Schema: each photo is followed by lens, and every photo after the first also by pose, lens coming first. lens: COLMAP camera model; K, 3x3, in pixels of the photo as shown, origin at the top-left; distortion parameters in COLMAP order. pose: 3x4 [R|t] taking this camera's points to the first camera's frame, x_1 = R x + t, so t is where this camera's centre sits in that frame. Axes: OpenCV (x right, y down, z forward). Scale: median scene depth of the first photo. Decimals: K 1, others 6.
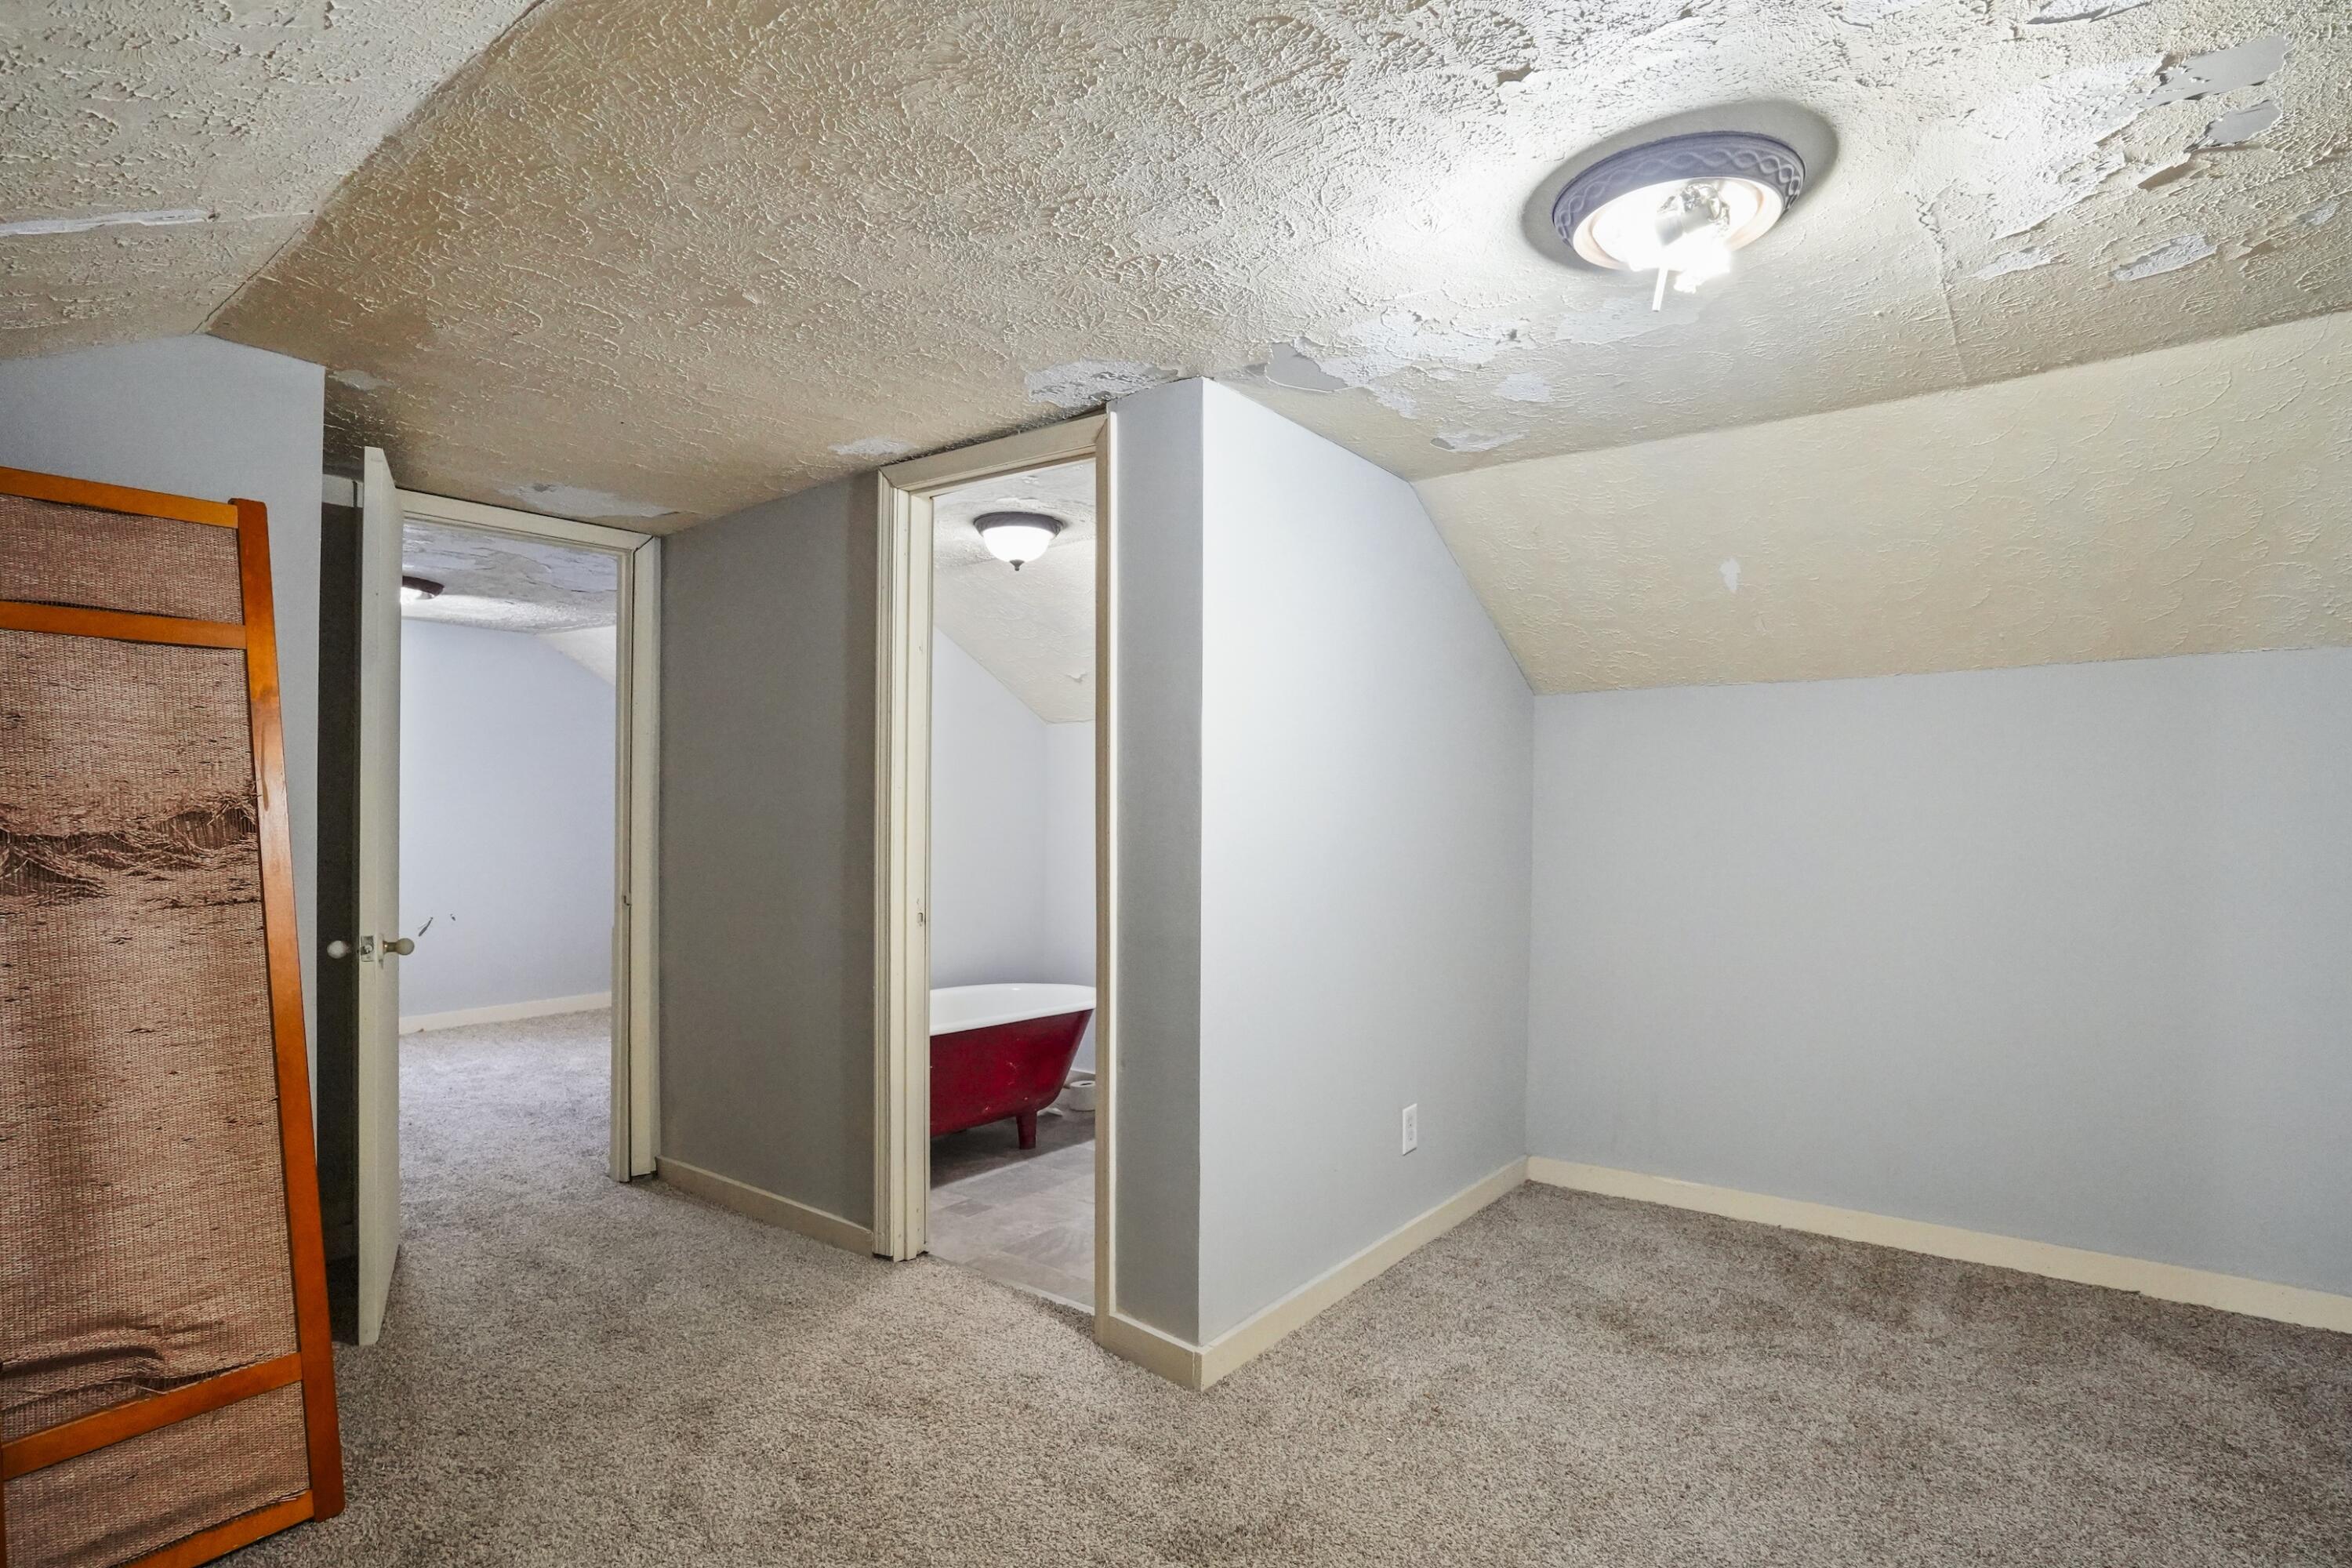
lens RADIAL K [[1212.3, 0, 1176.0], [0, 1212.3, 784.0], [0, 0, 1]] dist [0.000167, 0.000118]
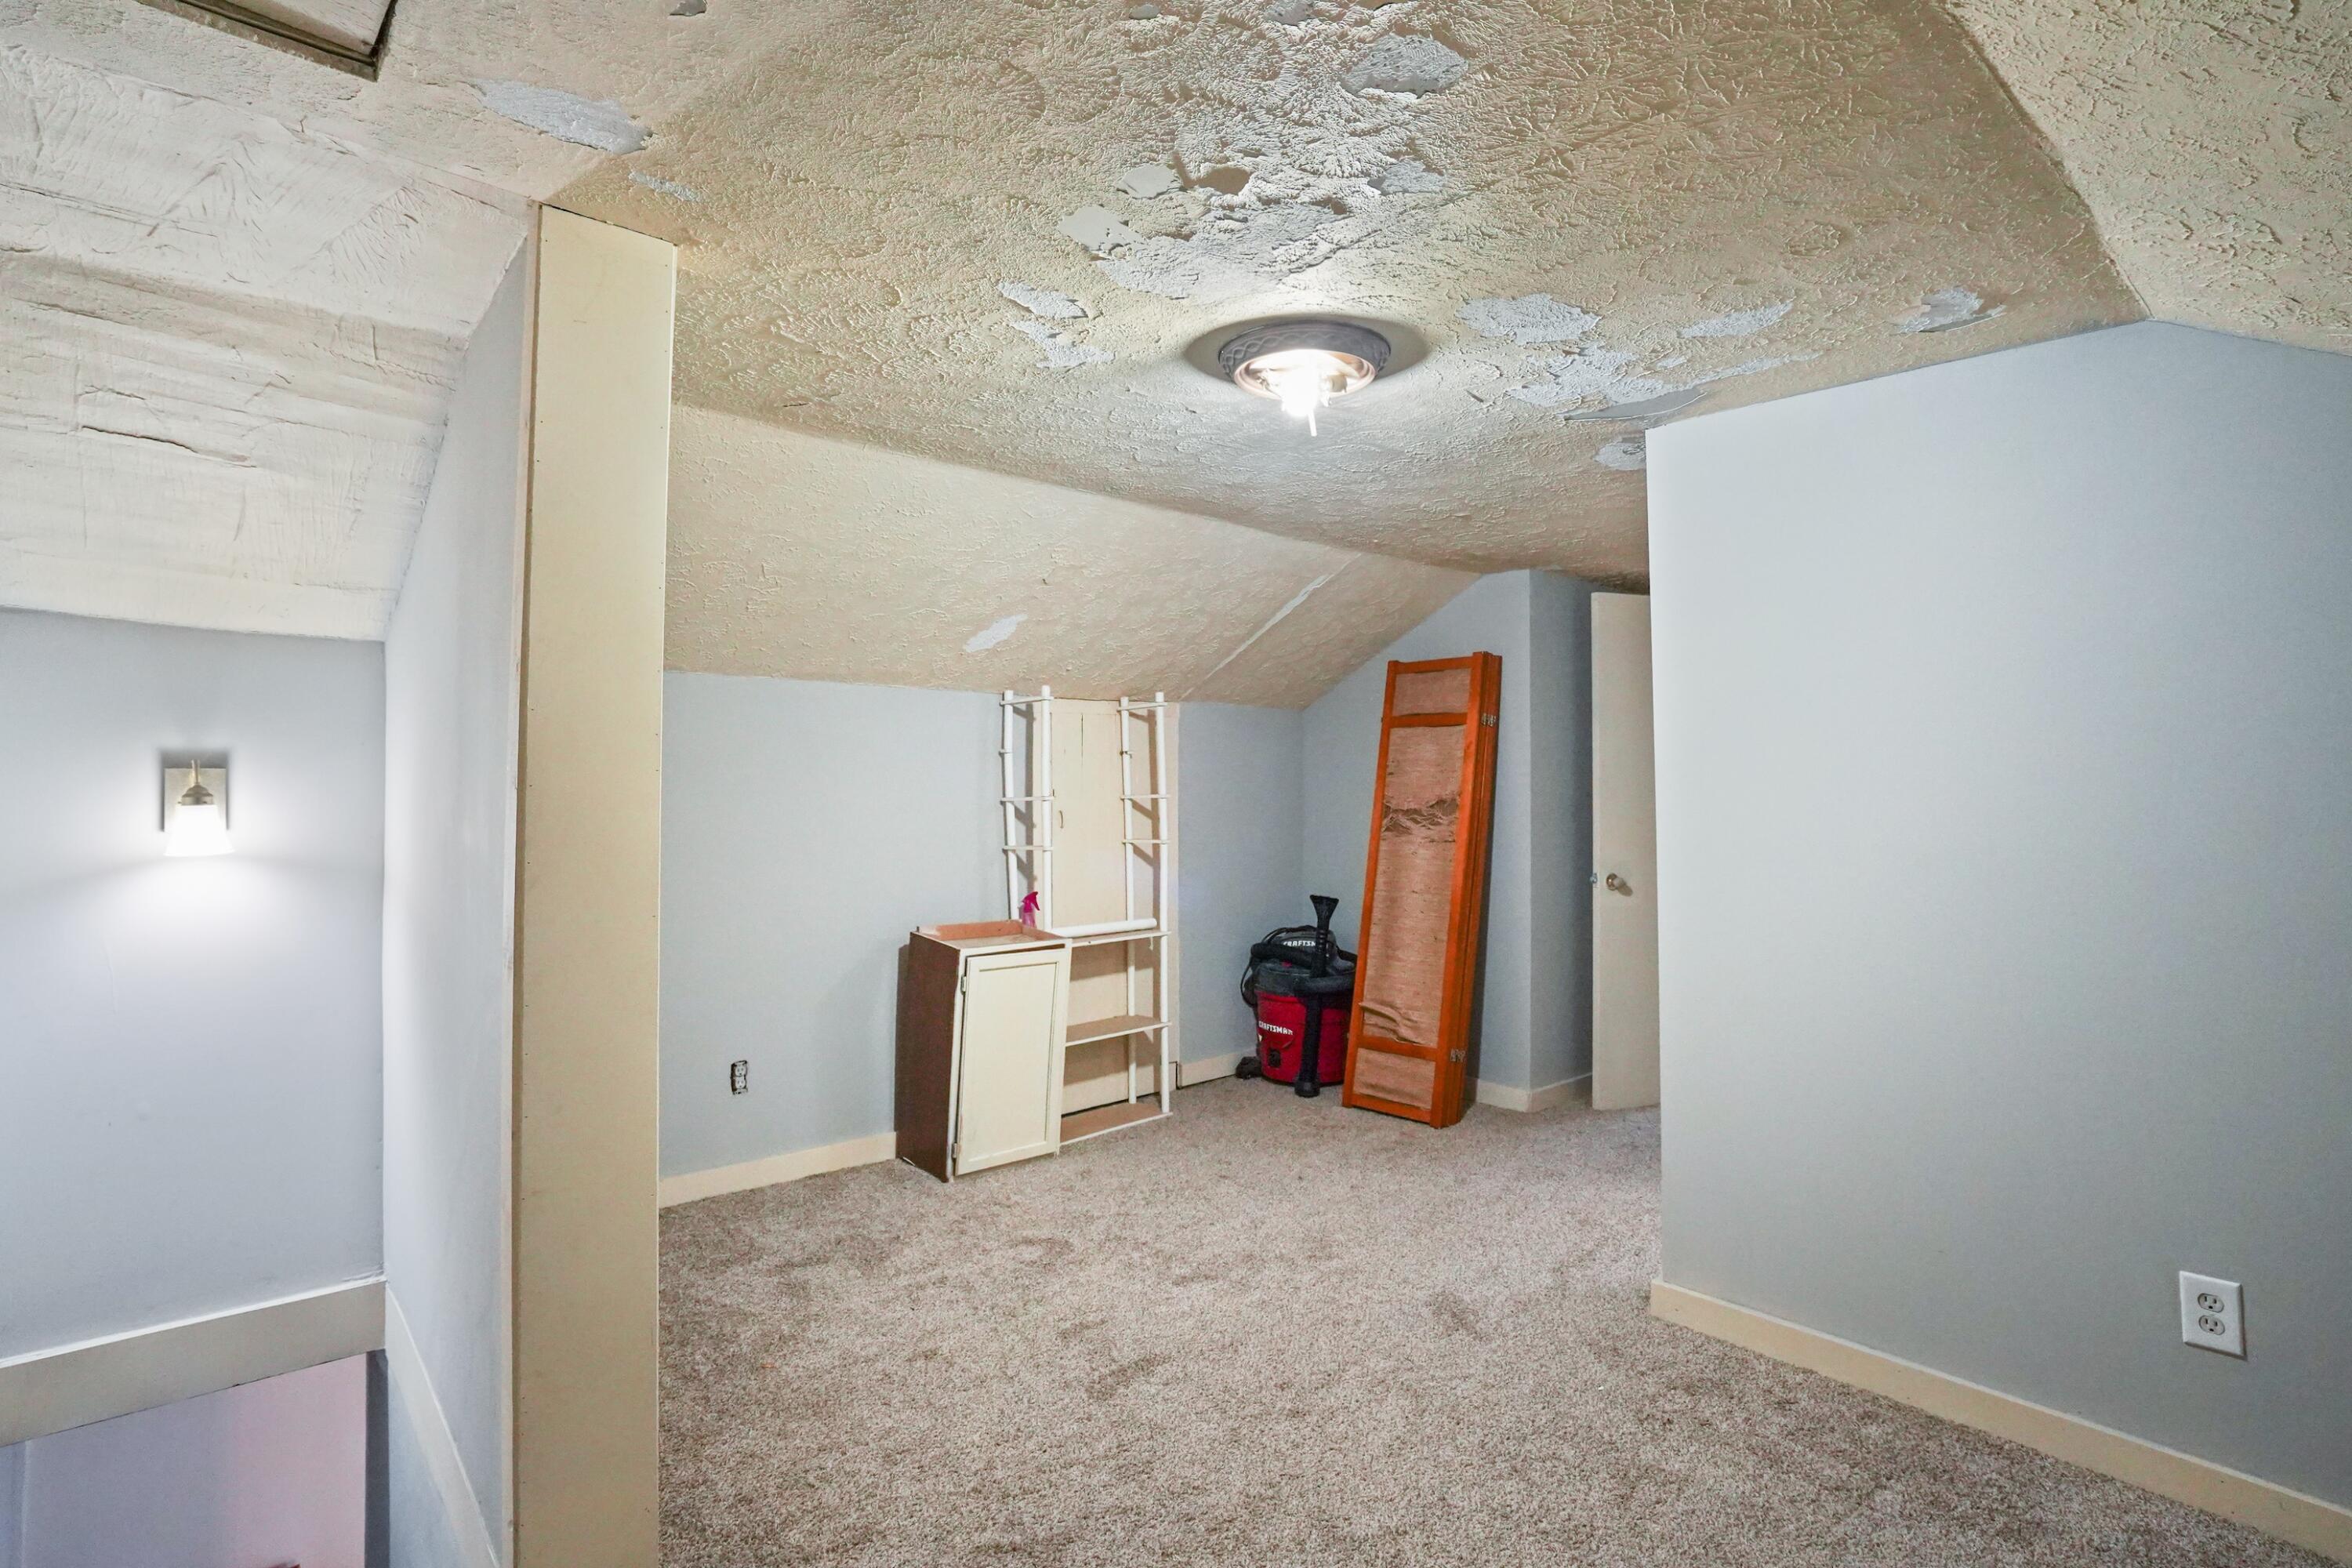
lens RADIAL K [[1212.3, 0, 1176.0], [0, 1212.3, 784.0], [0, 0, 1]] dist [0.000167, 0.000118]
pose [[-0.179045, -0.003484, -0.983835, 1.548780], [0.010488, 0.999930, -0.005450, 0.000551], [0.983785, -0.011295, -0.178996, 0.962448]]
